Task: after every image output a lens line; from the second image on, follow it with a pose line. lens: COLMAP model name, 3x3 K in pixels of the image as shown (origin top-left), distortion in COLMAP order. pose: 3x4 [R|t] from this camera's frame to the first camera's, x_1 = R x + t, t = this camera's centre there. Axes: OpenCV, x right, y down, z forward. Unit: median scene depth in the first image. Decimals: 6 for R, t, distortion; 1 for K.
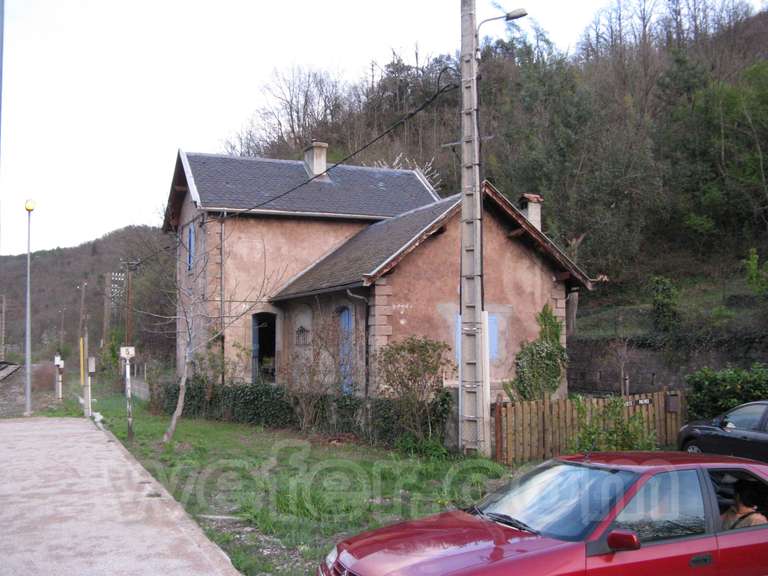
lens RADIAL K [[791.7, 0, 382.4], [0, 791.7, 289.8], [0, 0, 1]] dist [-0.119278, 0.000000]
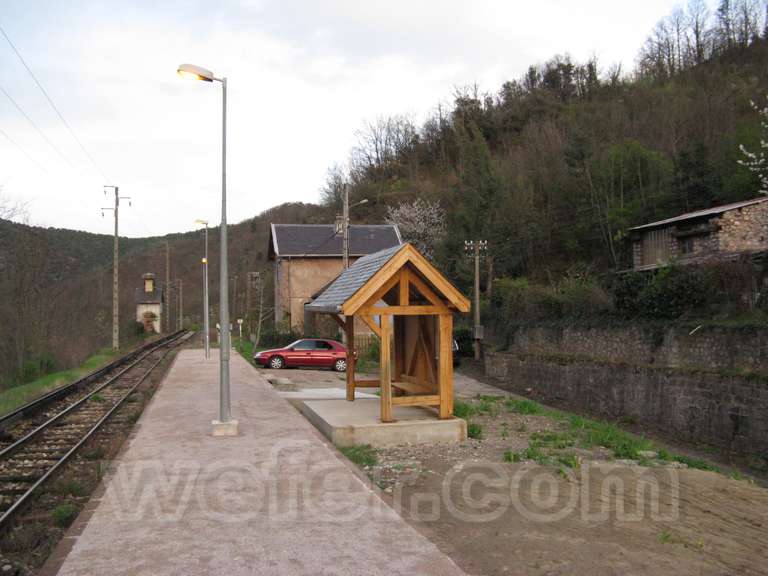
lens RADIAL K [[791.7, 0, 385.4], [0, 791.7, 286.5], [0, 0, 1]] dist [-0.119278, 0.000000]
pose [[0.981342, -0.012360, -0.191872, 0.209851], [0.019312, 0.999221, 0.034406, -0.038030], [0.191298, -0.037470, 0.980817, -0.481668]]
